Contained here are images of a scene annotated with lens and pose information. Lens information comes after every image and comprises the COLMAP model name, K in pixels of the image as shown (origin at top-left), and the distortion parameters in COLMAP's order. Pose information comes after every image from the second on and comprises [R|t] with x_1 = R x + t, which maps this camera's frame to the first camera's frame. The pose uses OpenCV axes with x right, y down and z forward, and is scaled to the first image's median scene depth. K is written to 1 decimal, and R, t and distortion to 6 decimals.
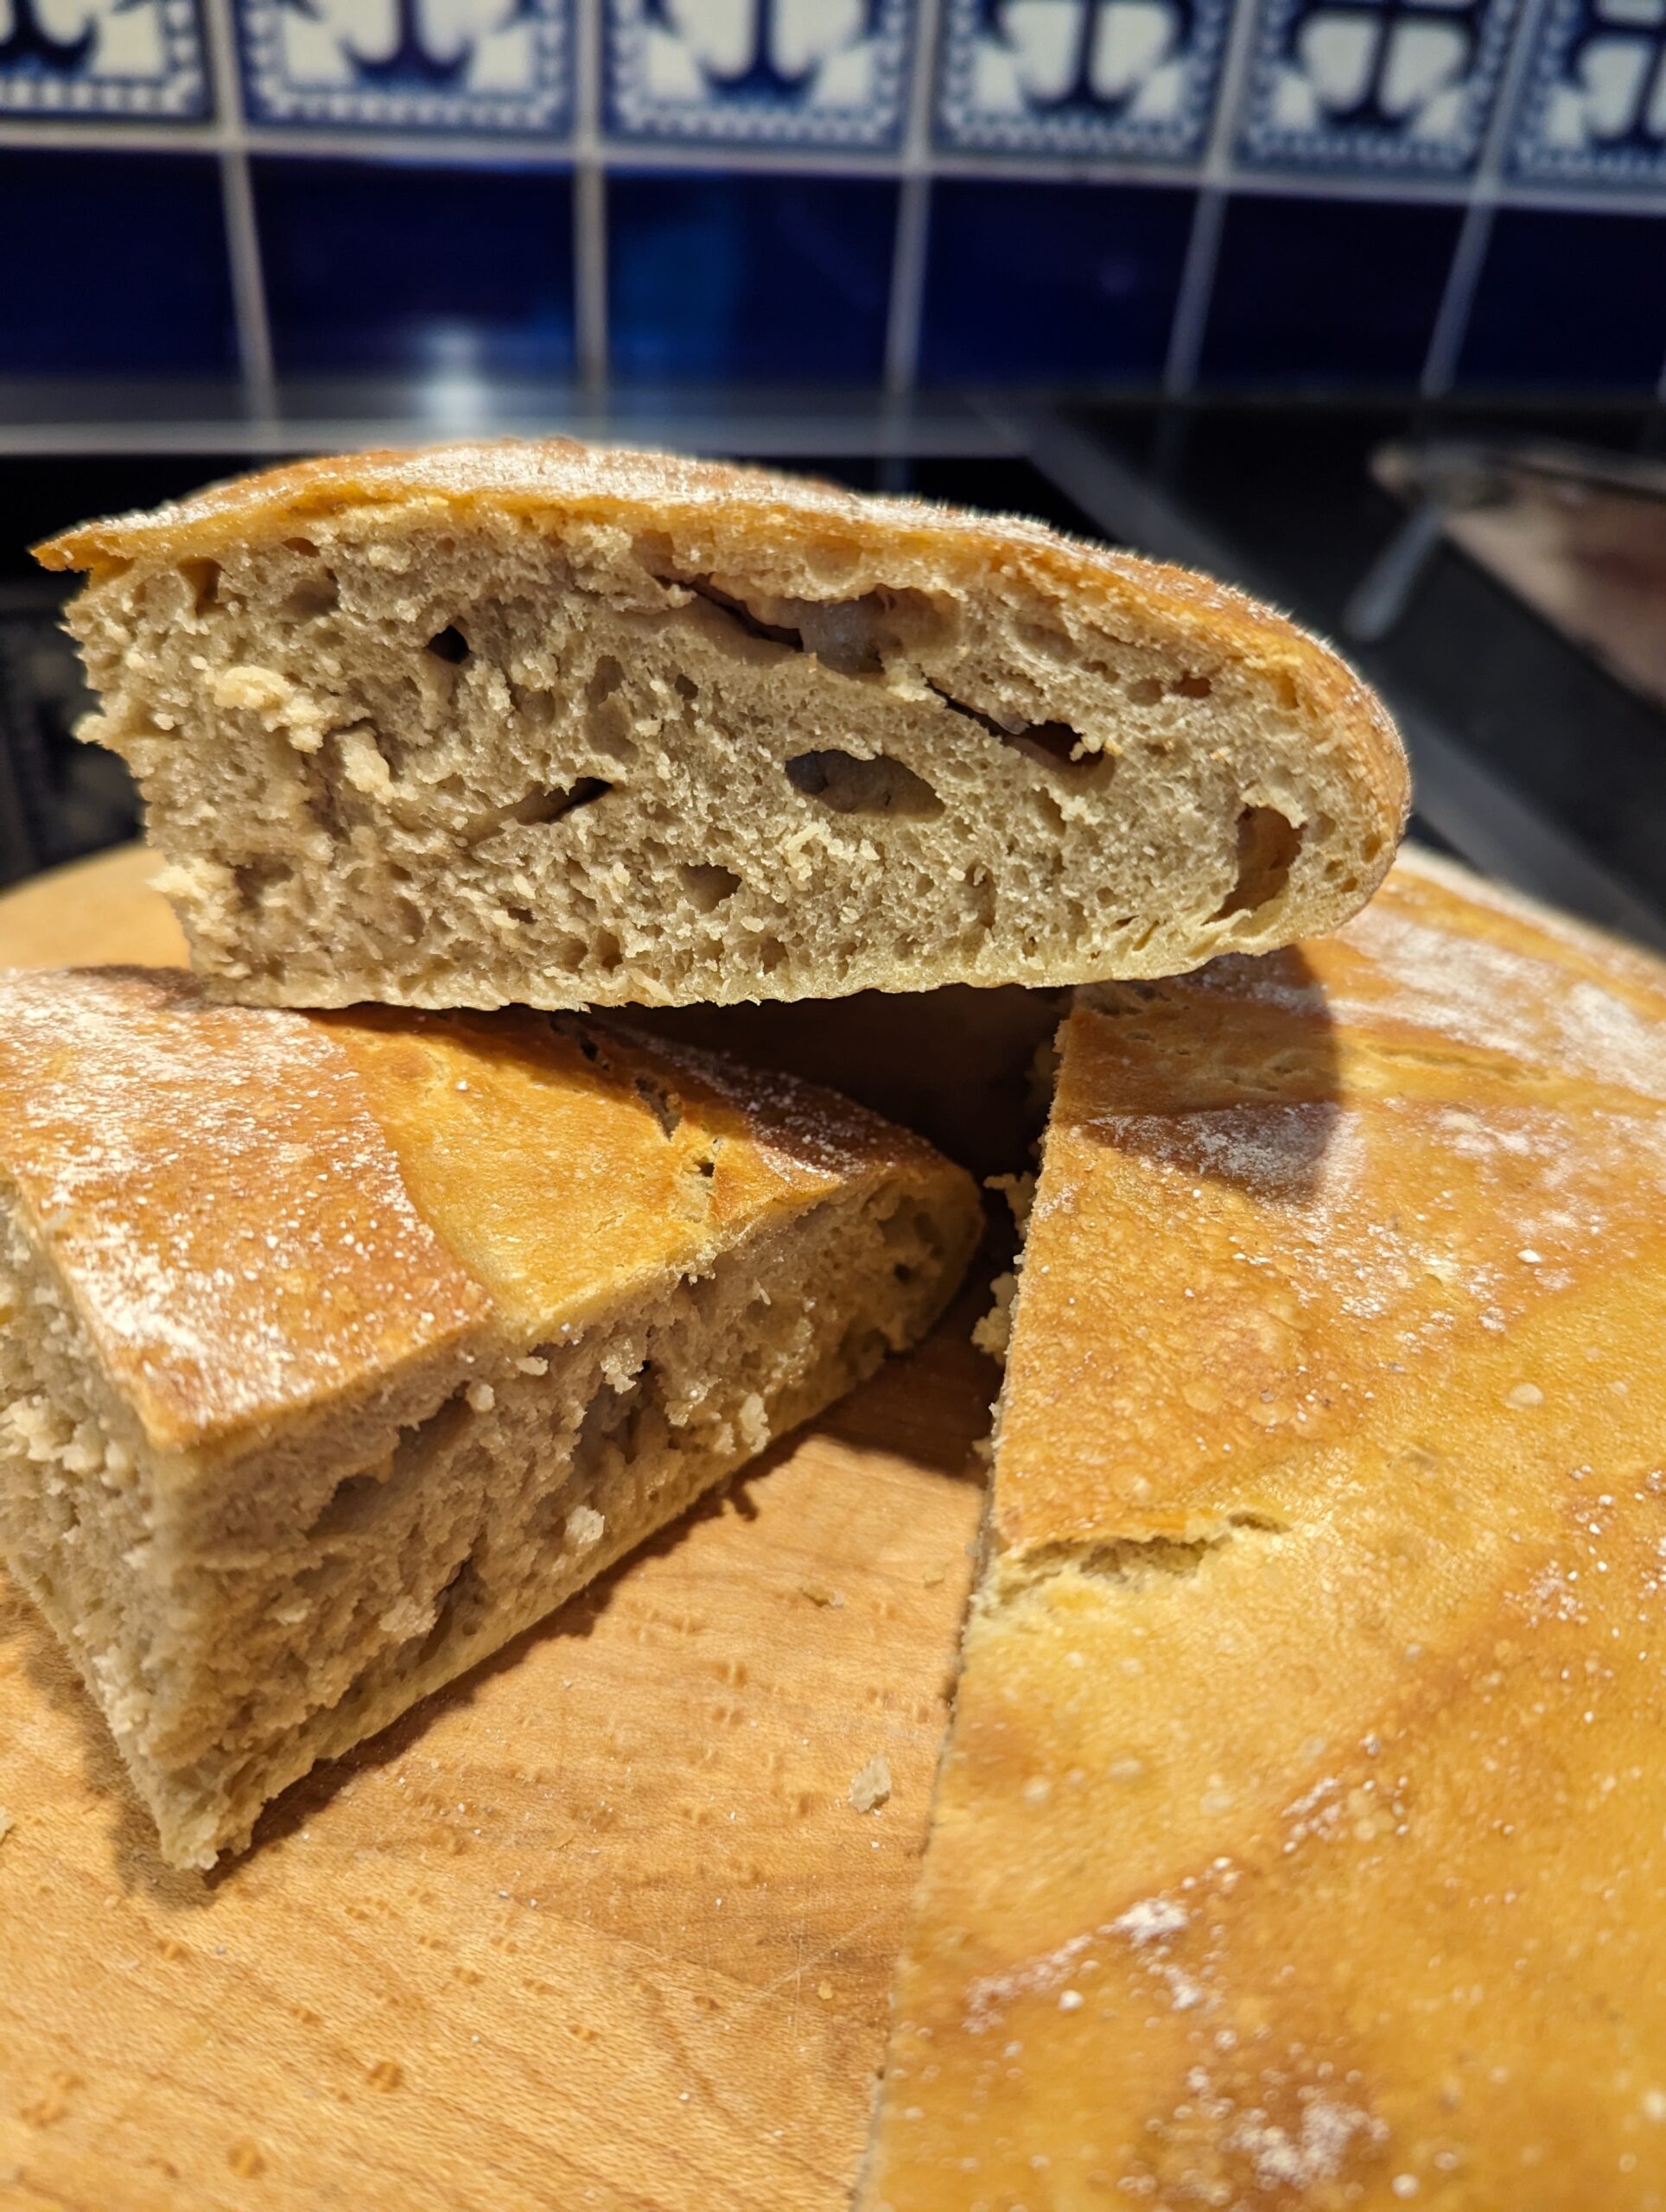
lens RADIAL K [[1591.0, 0, 820.3], [0, 1591.0, 1108.1], [0, 0, 1]] dist [-0.030482, -0.002598]
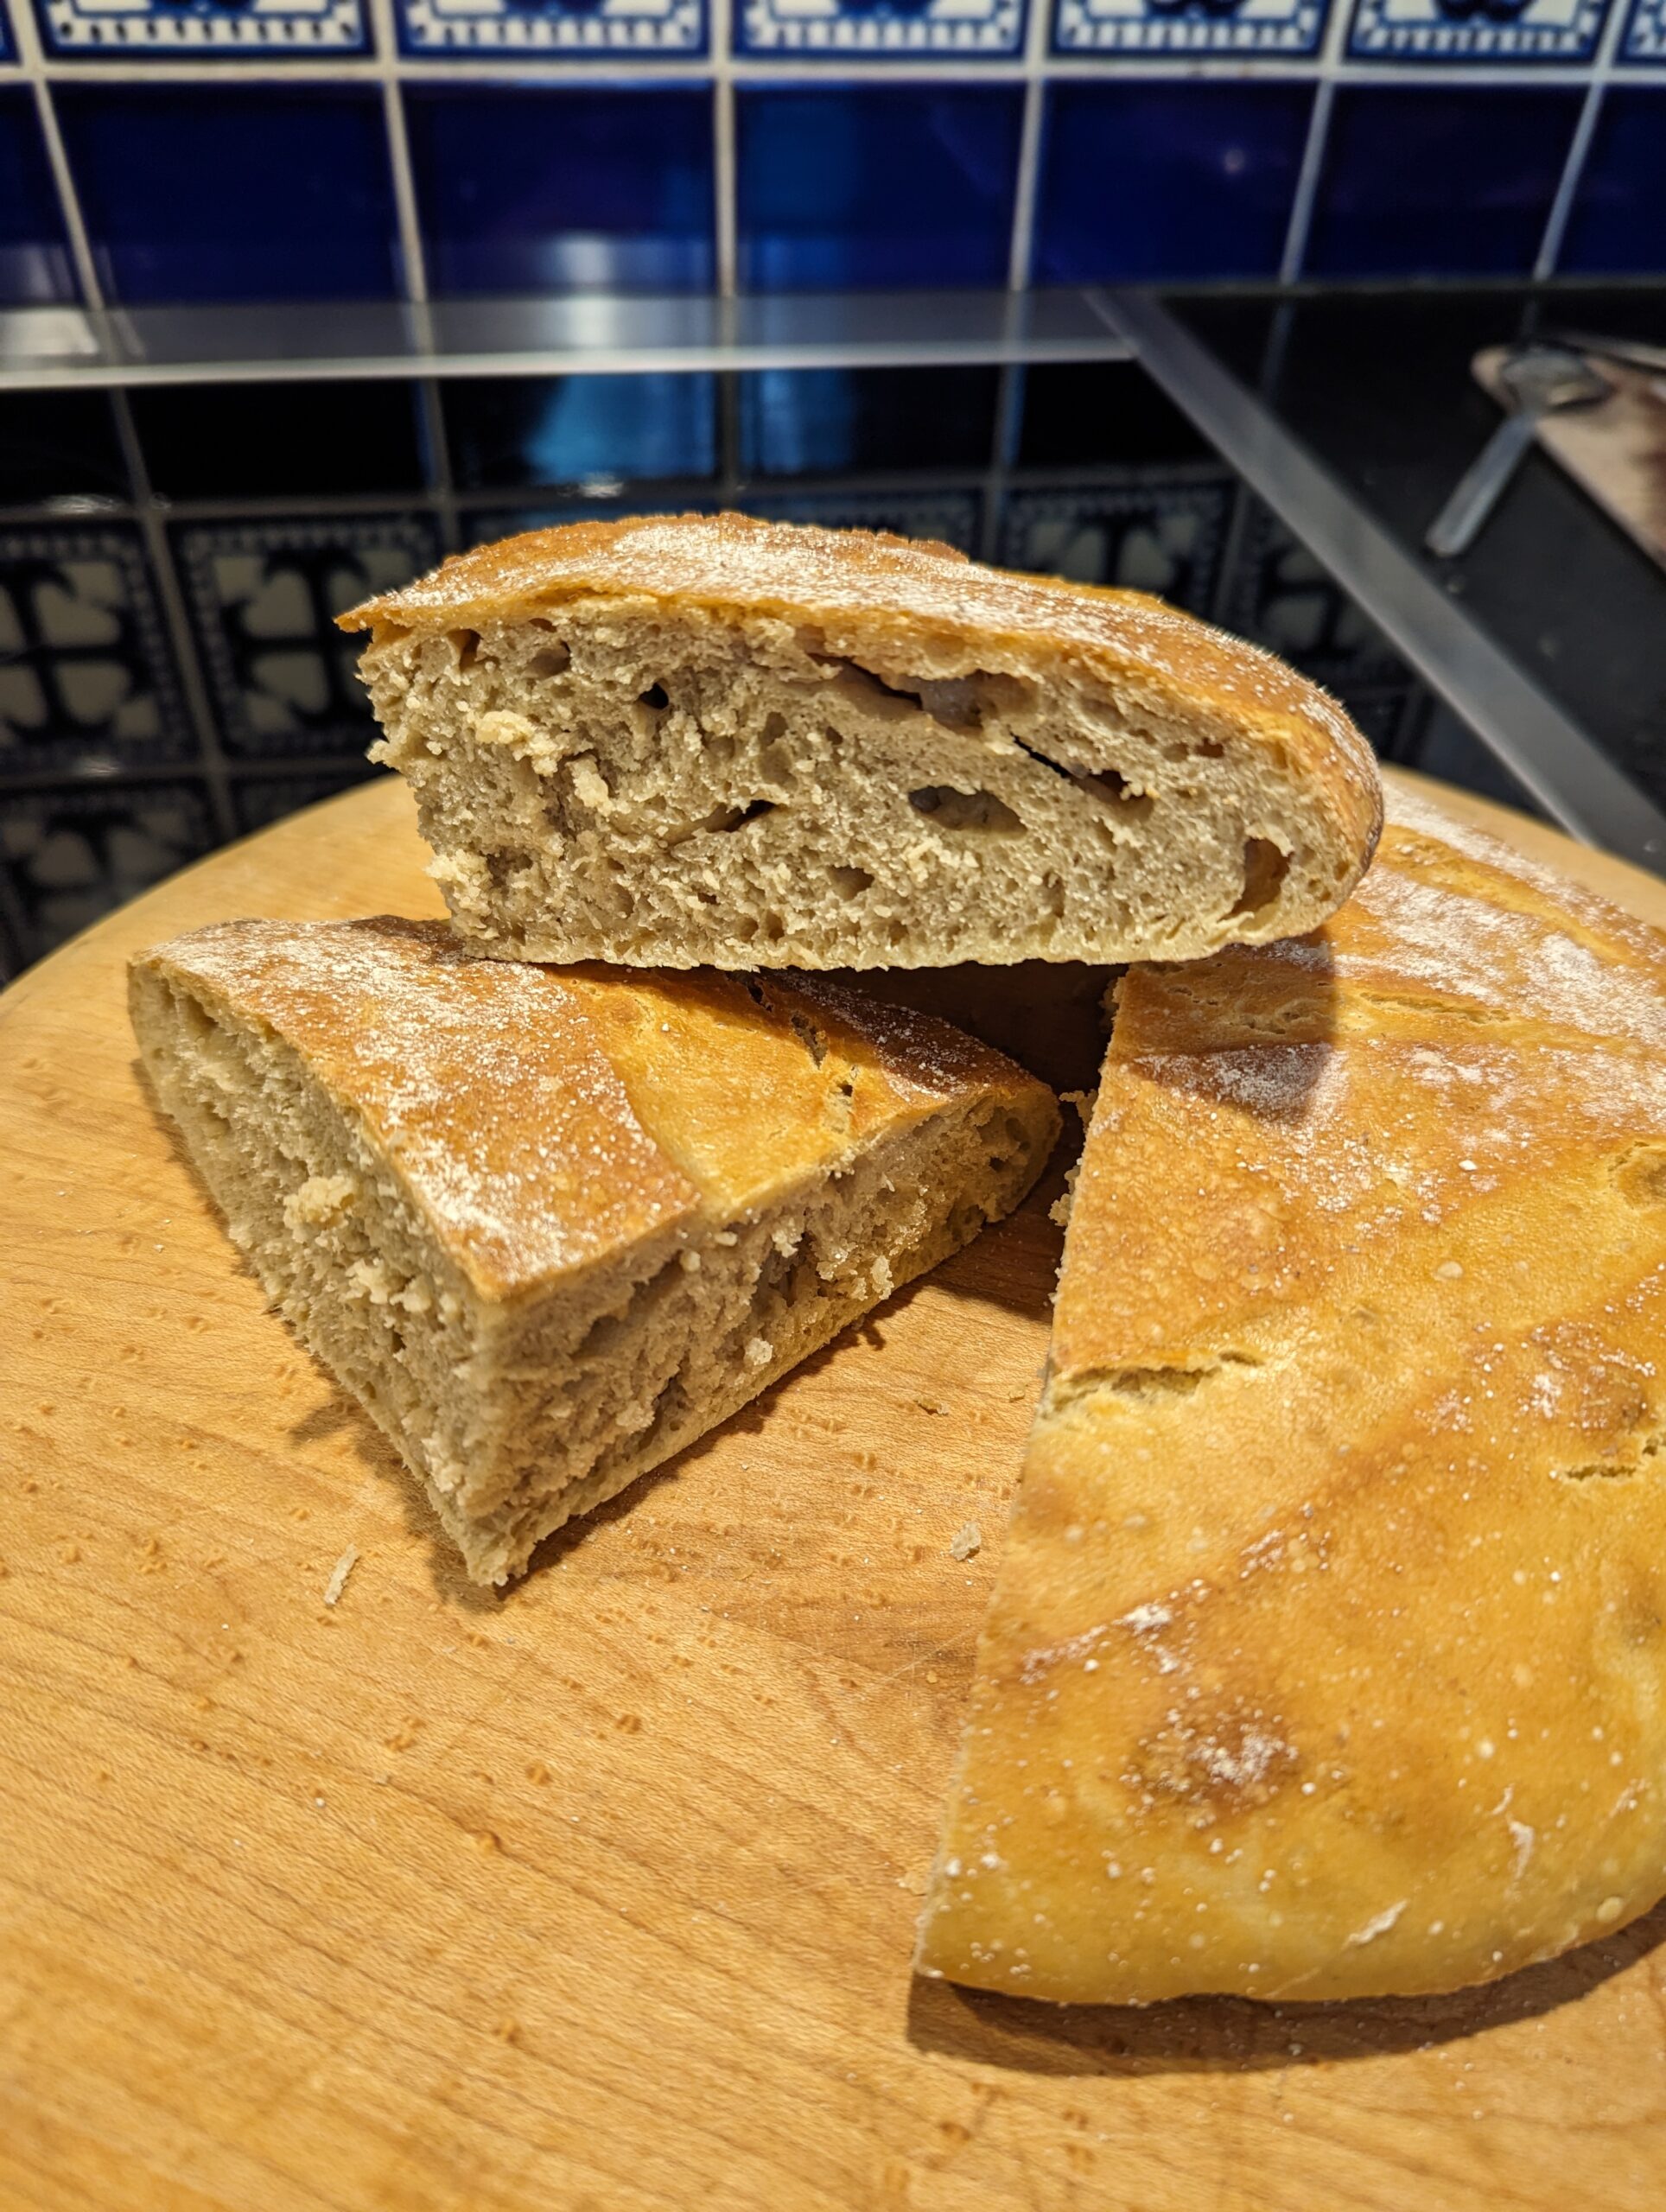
lens RADIAL K [[1591.0, 0, 855.5], [0, 1591.0, 1082.1], [0, 0, 1]] dist [-0.030482, -0.002598]
pose [[0.998581, 0.006643, -0.052842, 0.005792], [-0.001936, 0.996062, 0.088640, -0.093080], [0.053223, -0.088412, 0.994661, -0.345656]]
